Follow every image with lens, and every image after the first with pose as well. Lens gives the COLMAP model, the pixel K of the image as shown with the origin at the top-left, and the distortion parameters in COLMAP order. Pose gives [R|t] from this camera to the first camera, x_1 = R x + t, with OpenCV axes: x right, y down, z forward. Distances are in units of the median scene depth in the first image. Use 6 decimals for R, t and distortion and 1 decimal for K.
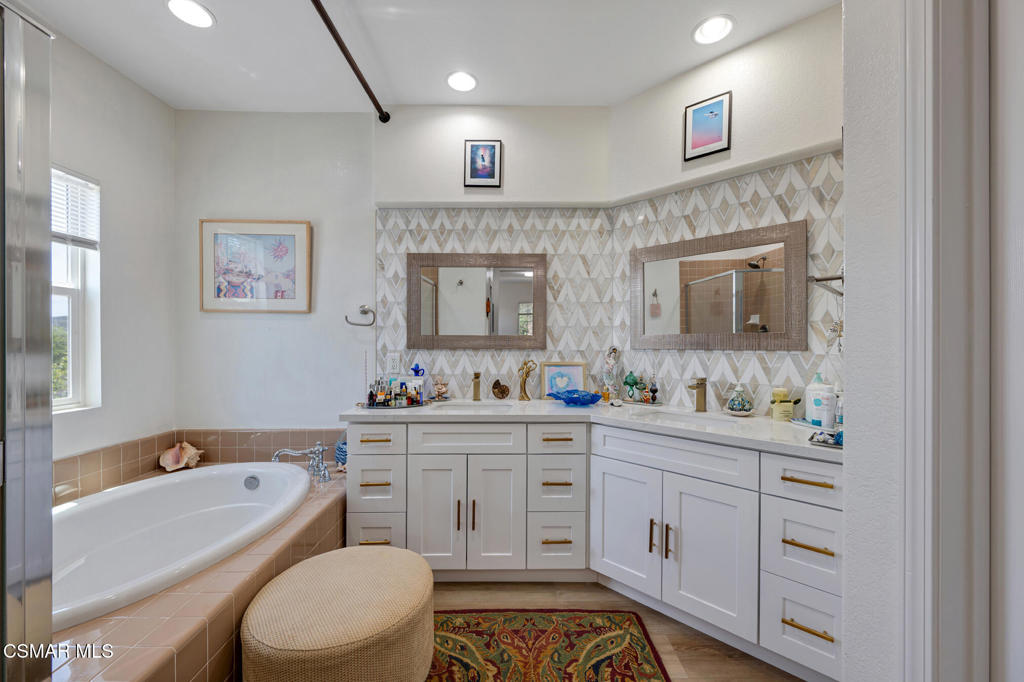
lens RADIAL K [[406.4, 0, 515.4], [0, 406.4, 347.8], [0, 0, 1]] dist [0.000056, 0.000079]
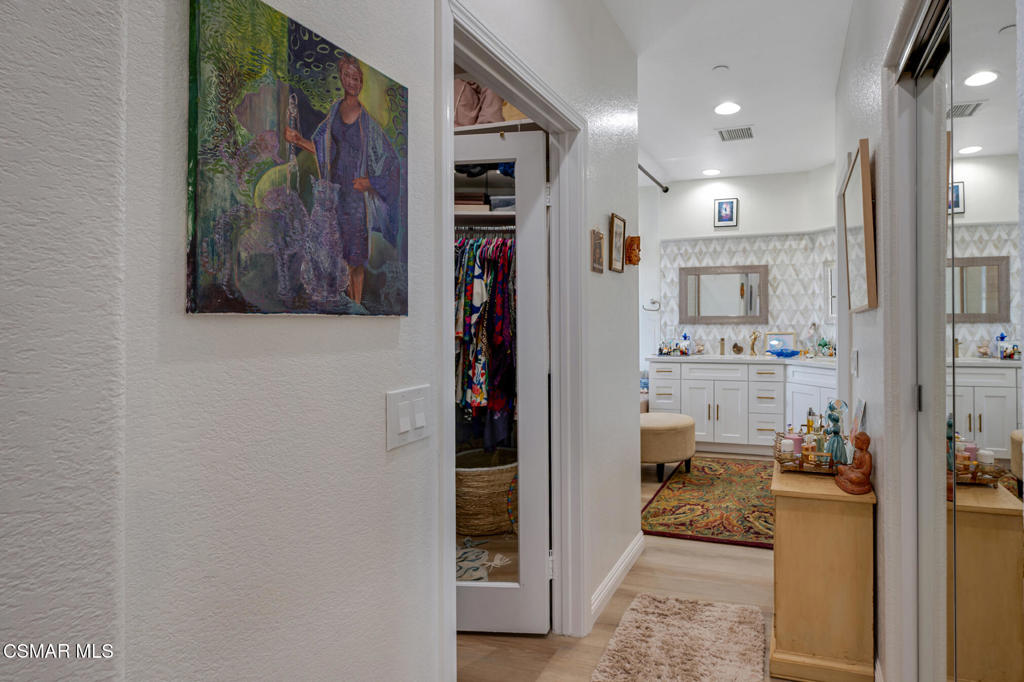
lens RADIAL K [[458.4, 0, 537.1], [0, 458.4, 321.2], [0, 0, 1]] dist [-0.000950, -0.000065]
pose [[0.859799, -0.005263, -0.510606, 0.213489], [-0.000791, 0.999932, -0.011638, 0.013949], [0.510632, 0.010411, 0.859736, -1.011503]]
